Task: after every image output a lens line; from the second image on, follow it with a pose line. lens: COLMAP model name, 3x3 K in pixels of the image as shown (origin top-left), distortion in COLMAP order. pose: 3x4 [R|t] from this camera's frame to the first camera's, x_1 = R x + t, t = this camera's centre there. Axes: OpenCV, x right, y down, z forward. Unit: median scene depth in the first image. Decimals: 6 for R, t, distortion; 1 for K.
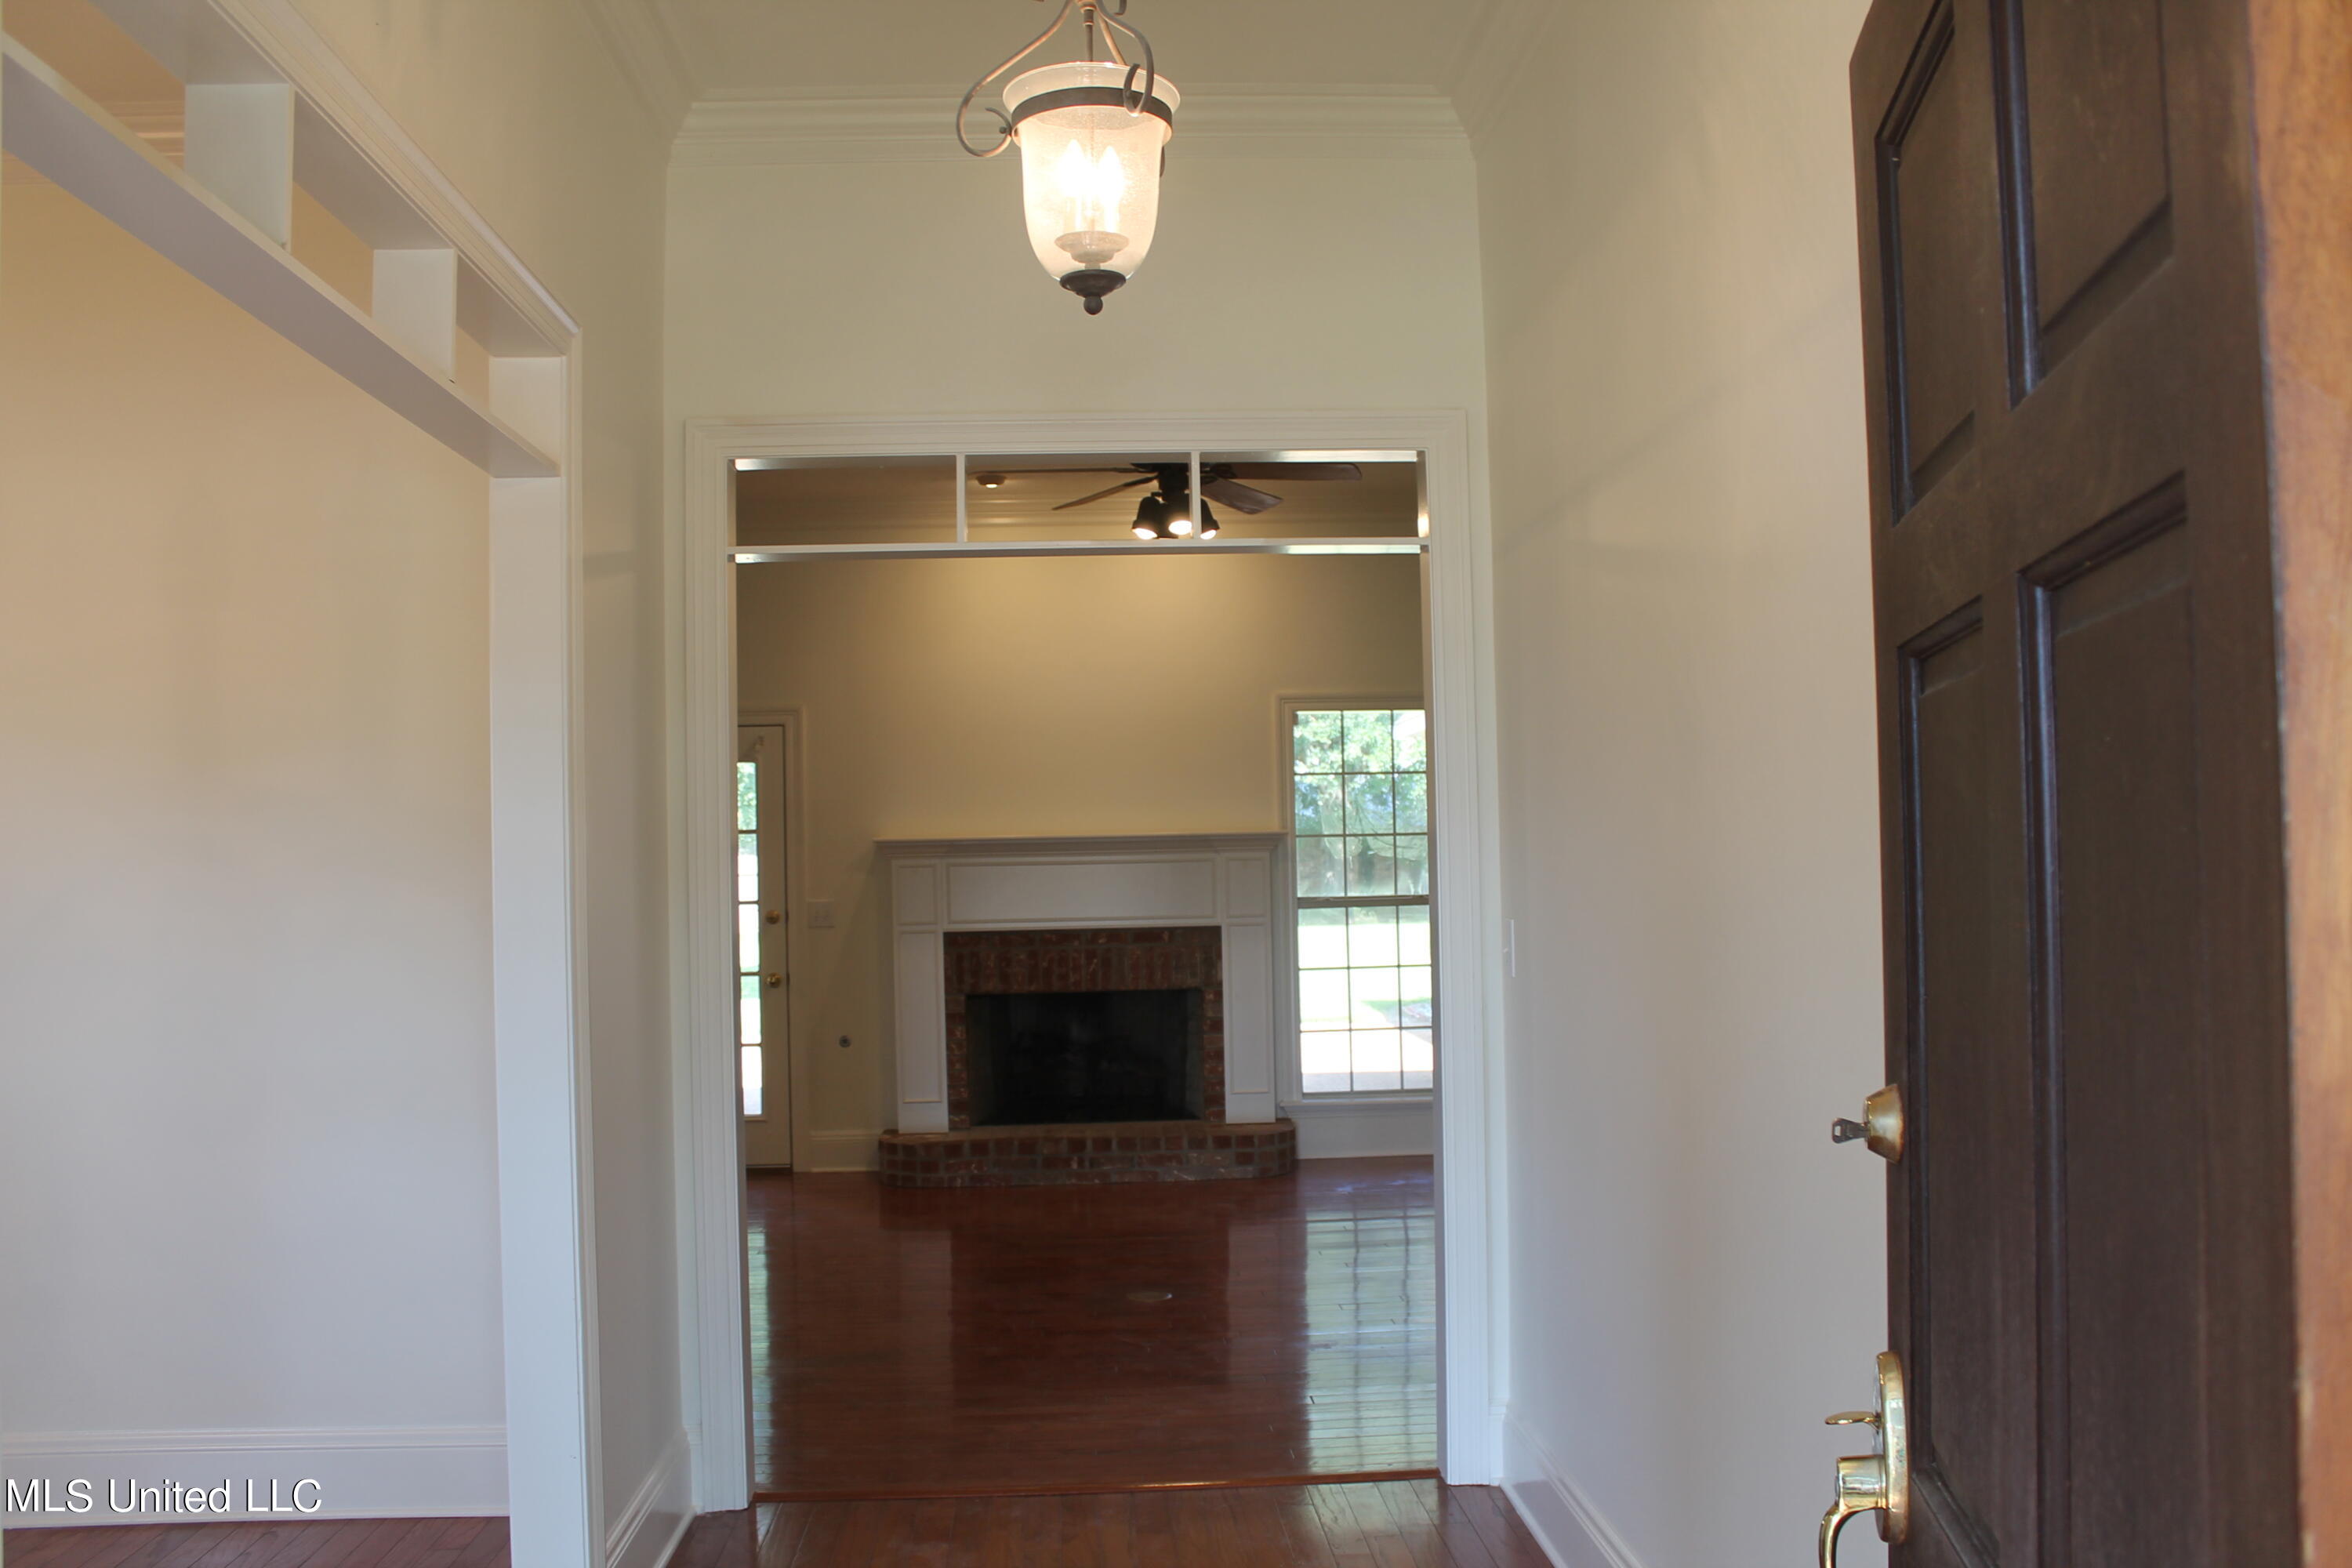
lens RADIAL K [[2015.6, 0, 1176.0], [0, 2015.6, 784.0], [0, 0, 1]] dist [-0.159216, 0.145517]
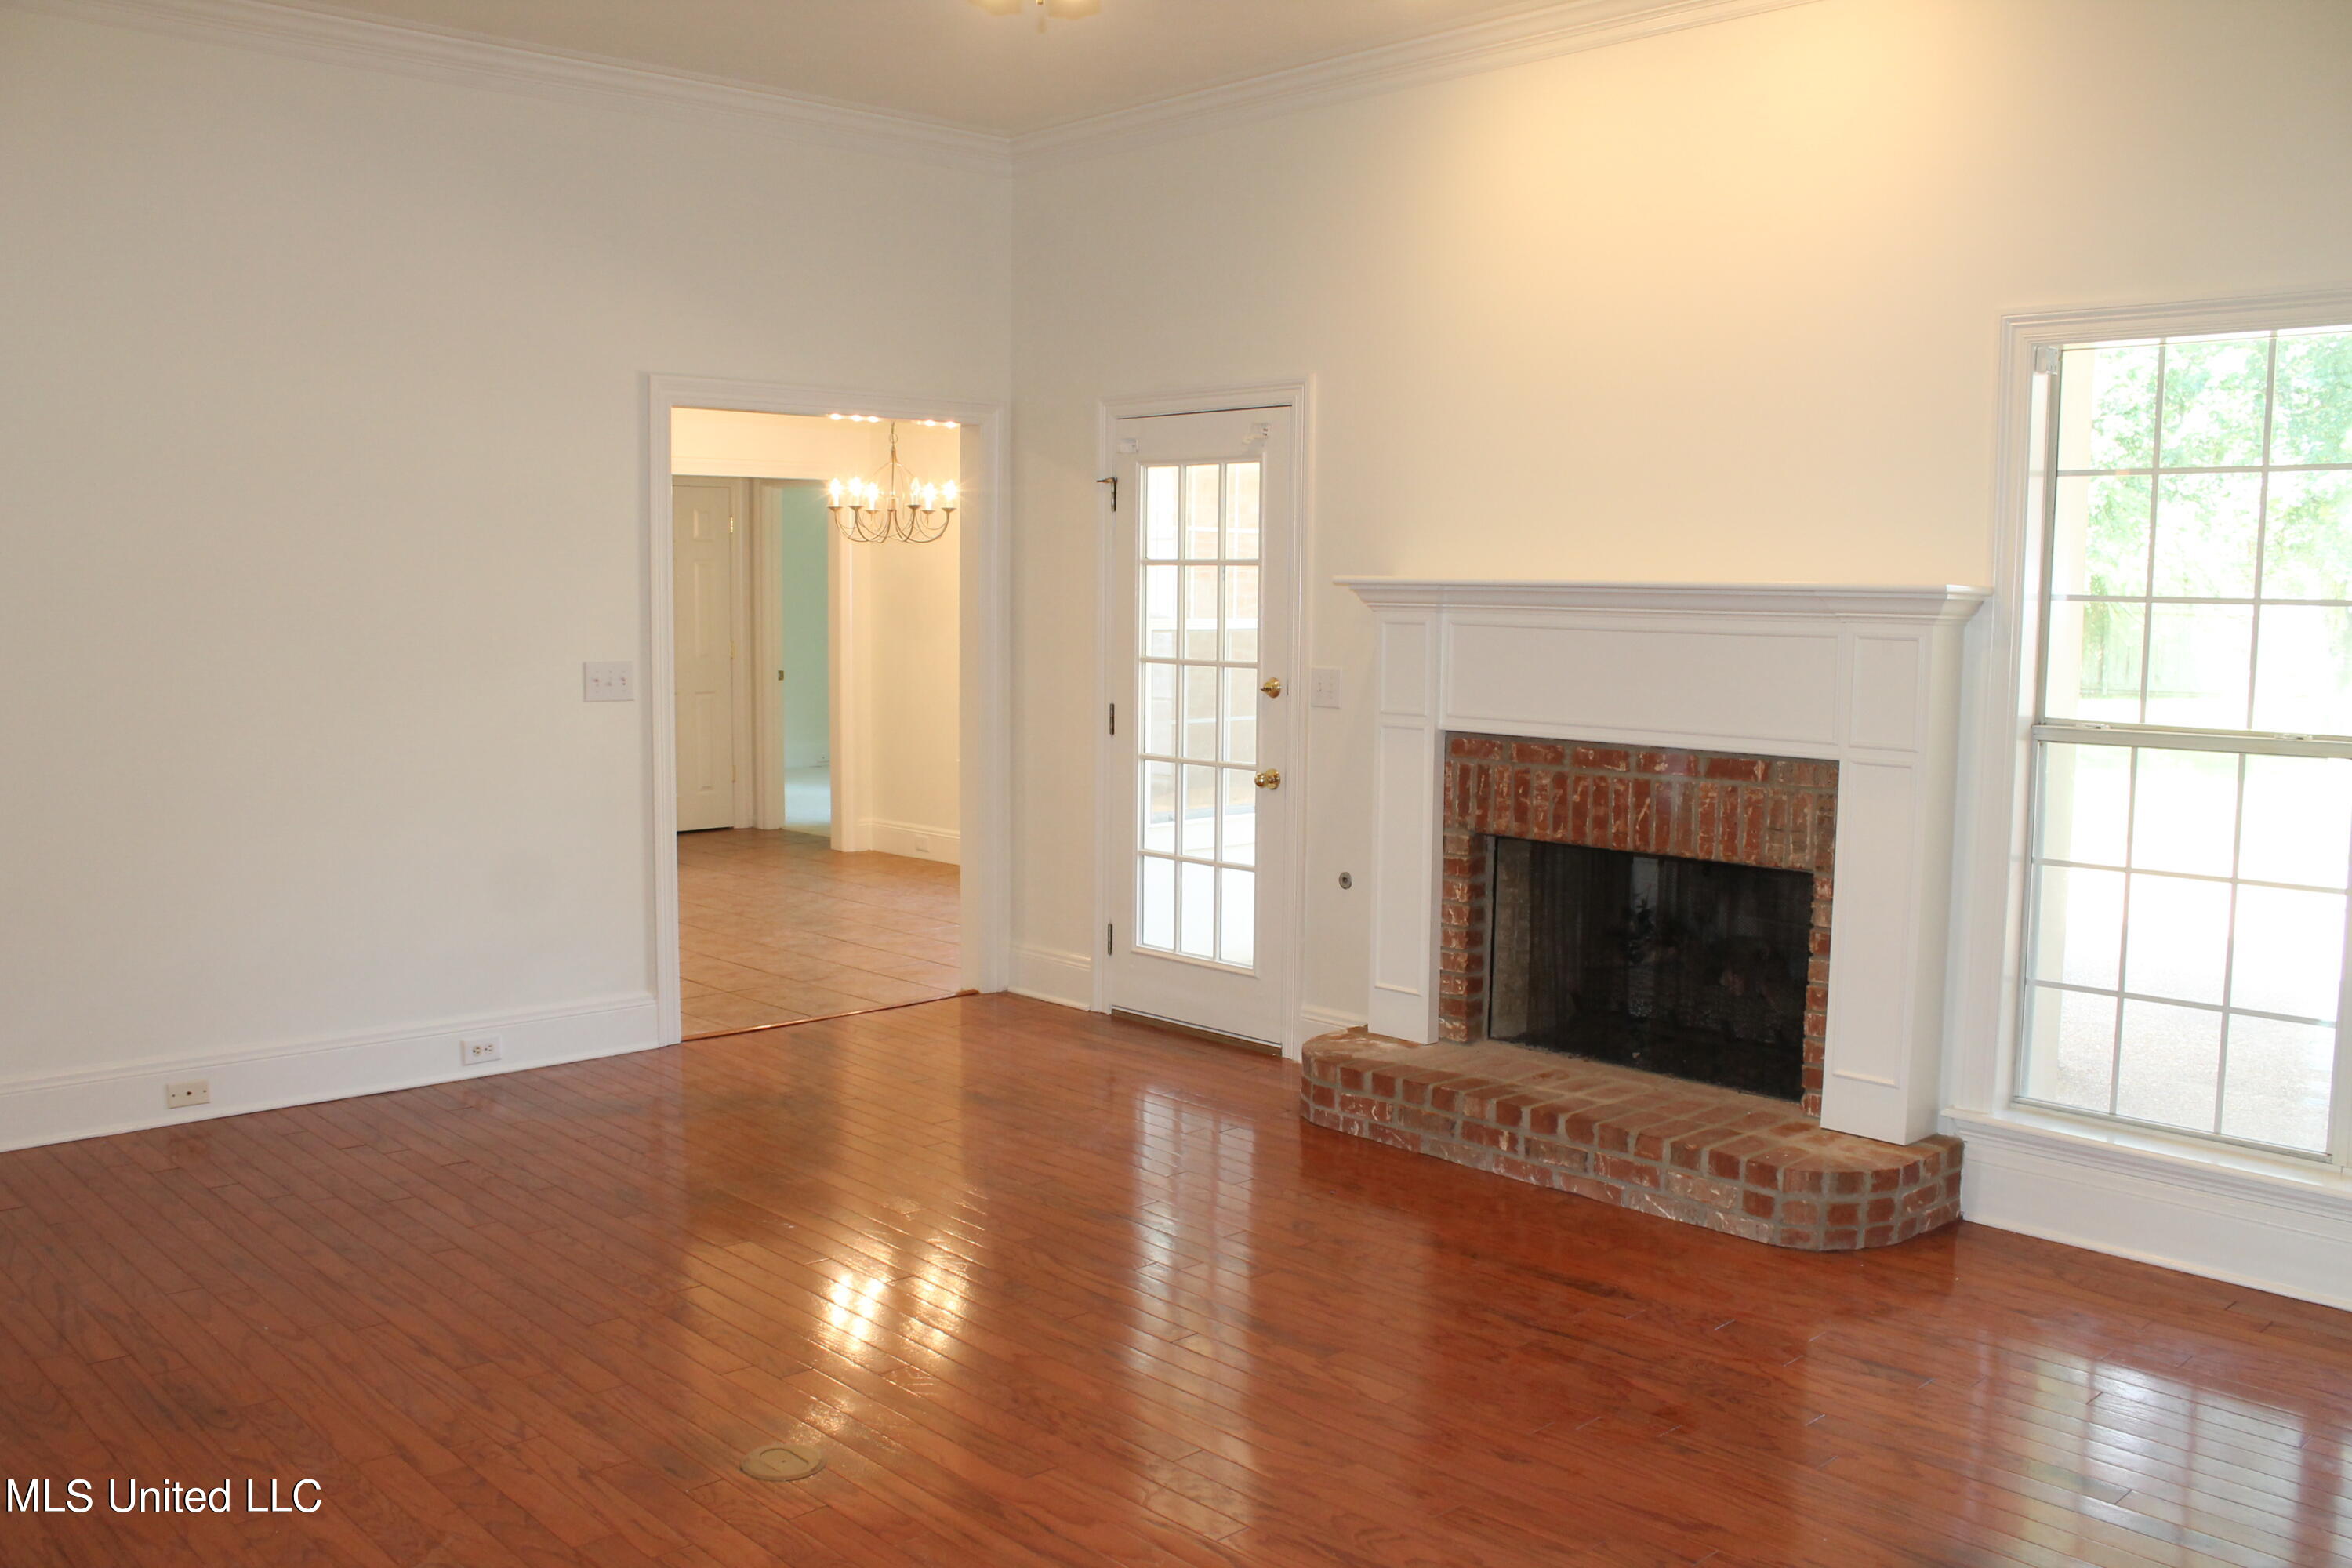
lens RADIAL K [[2015.6, 0, 1176.0], [0, 2015.6, 784.0], [0, 0, 1]] dist [-0.159216, 0.145517]
pose [[0.645497, 0.103221, -0.756756, 0.304989], [0.003758, 0.990384, 0.138294, 0.003612], [0.763754, -0.092112, 0.638902, 0.534228]]
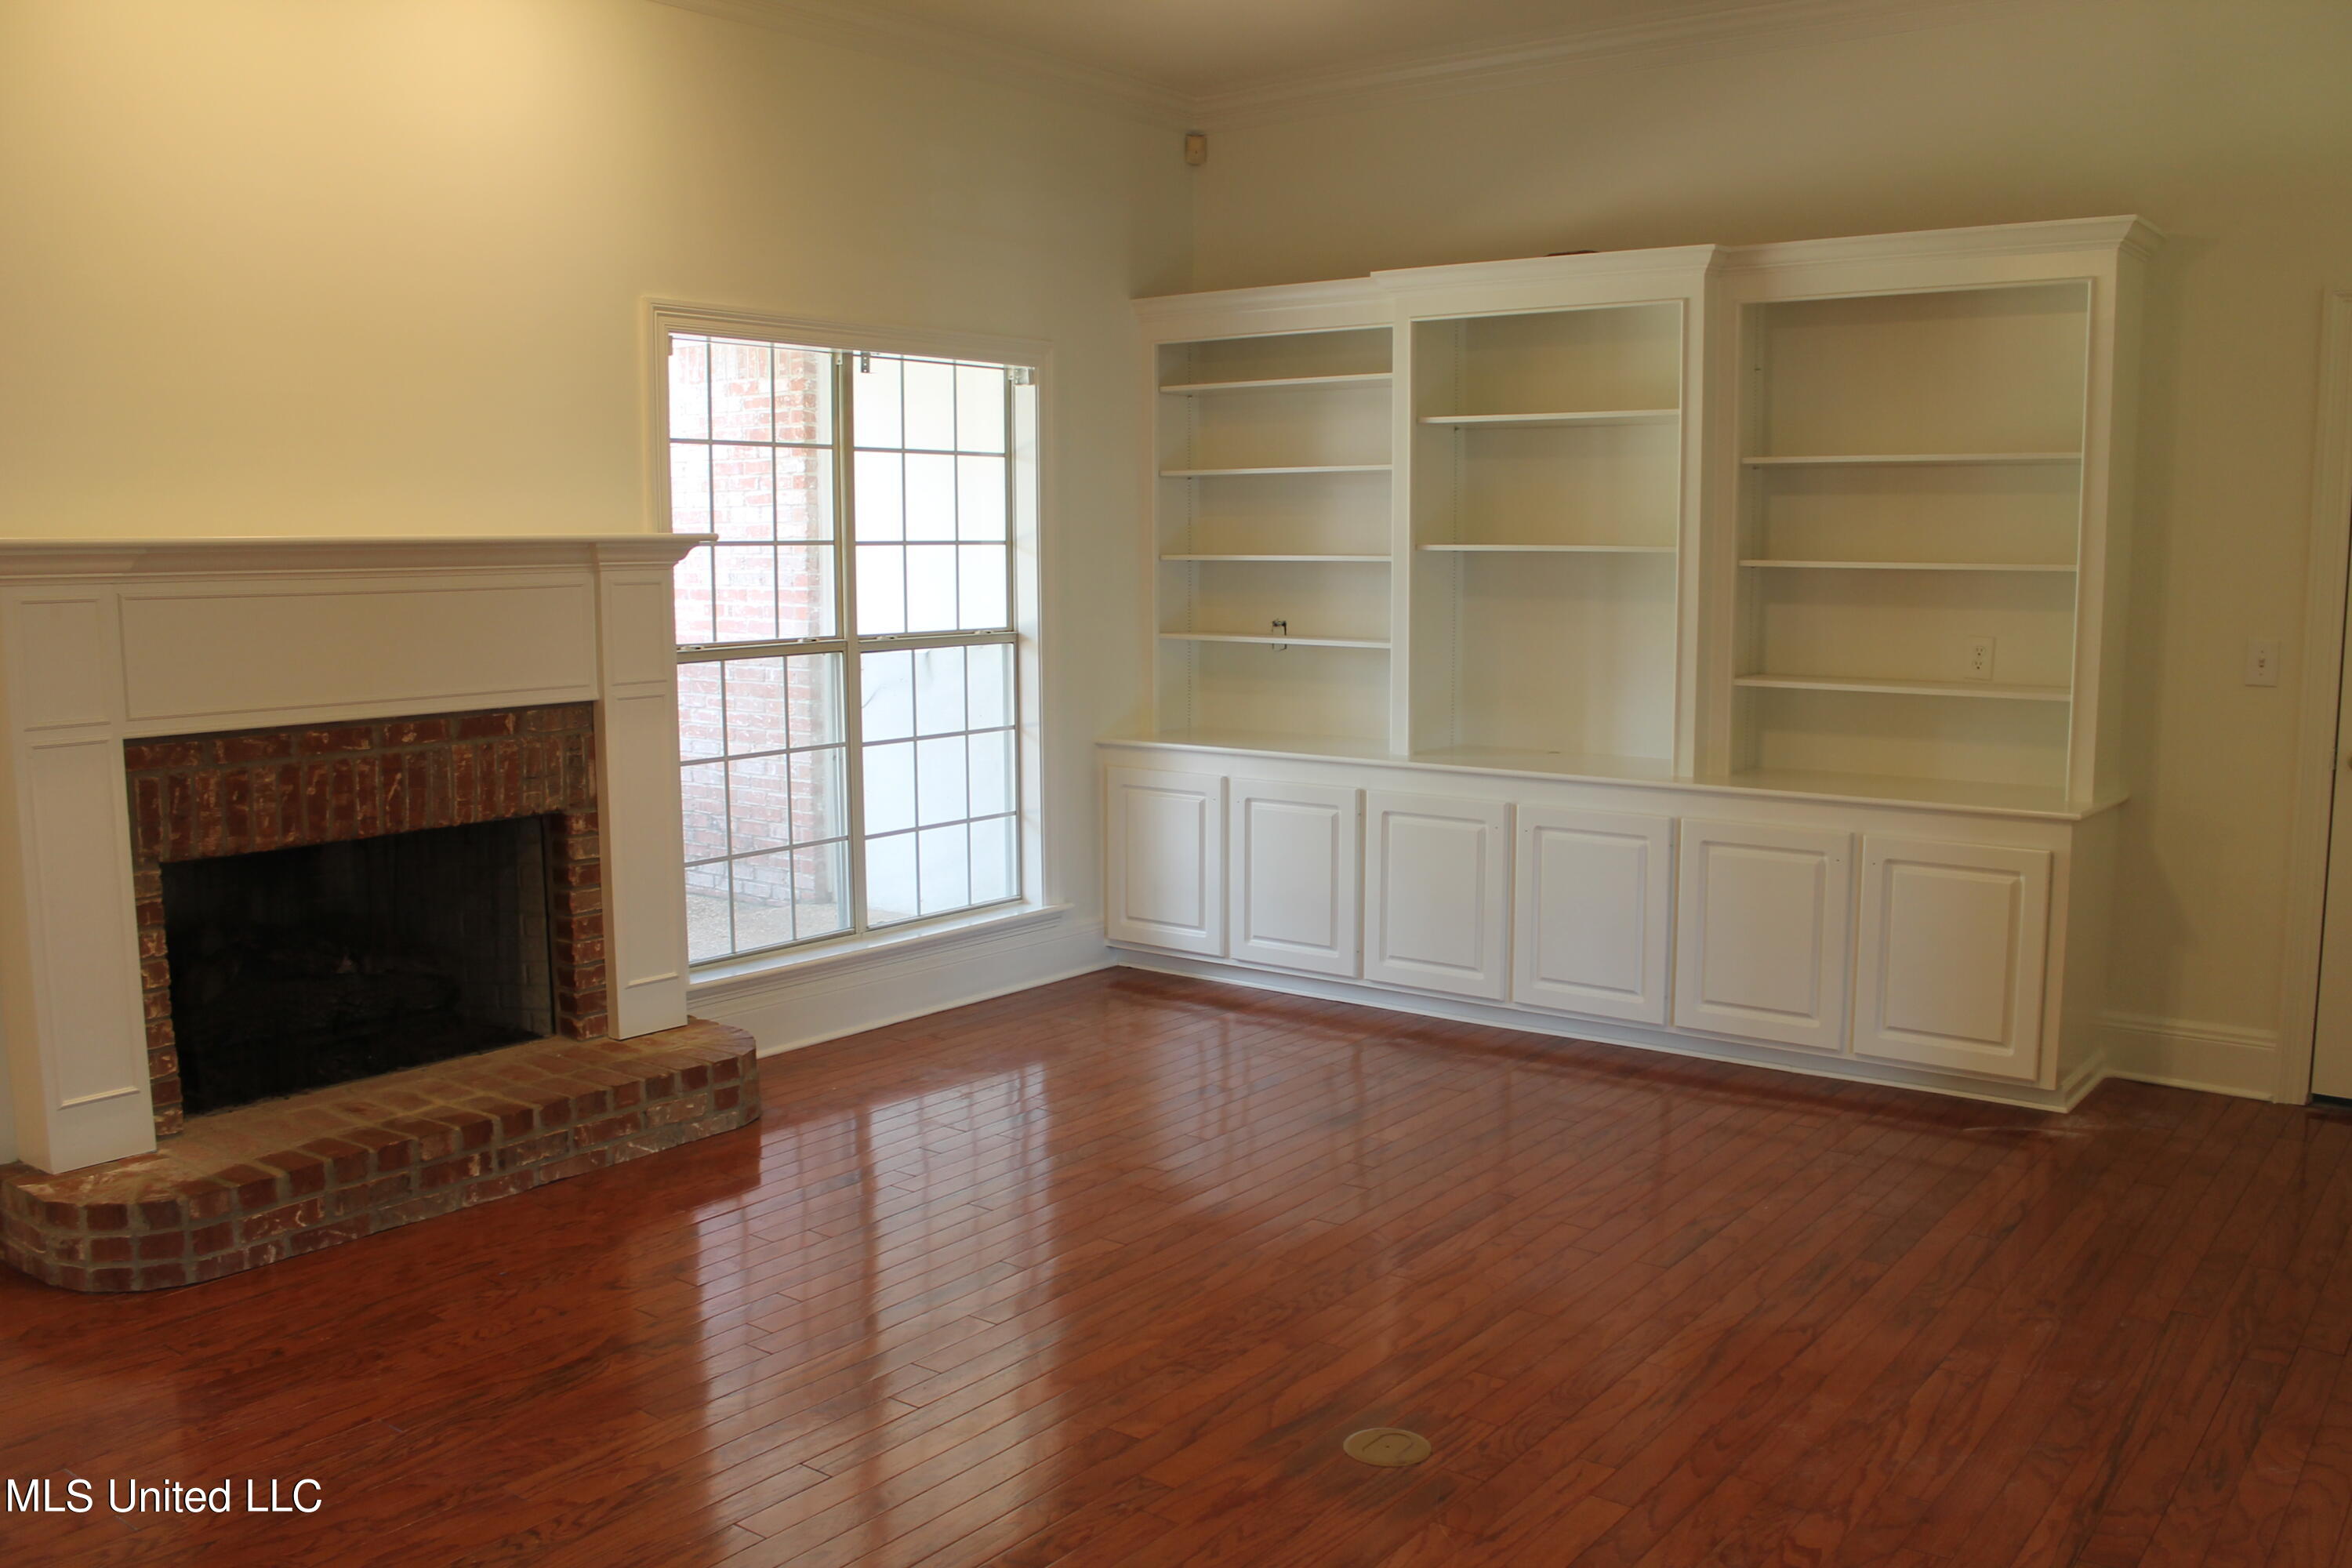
lens RADIAL K [[2015.6, 0, 1176.0], [0, 2015.6, 784.0], [0, 0, 1]] dist [-0.159216, 0.145517]
pose [[0.651927, -0.071517, 0.754902, -0.298871], [-0.038884, 0.991080, 0.127471, 0.015887], [-0.757284, -0.112455, 0.643331, 0.513368]]
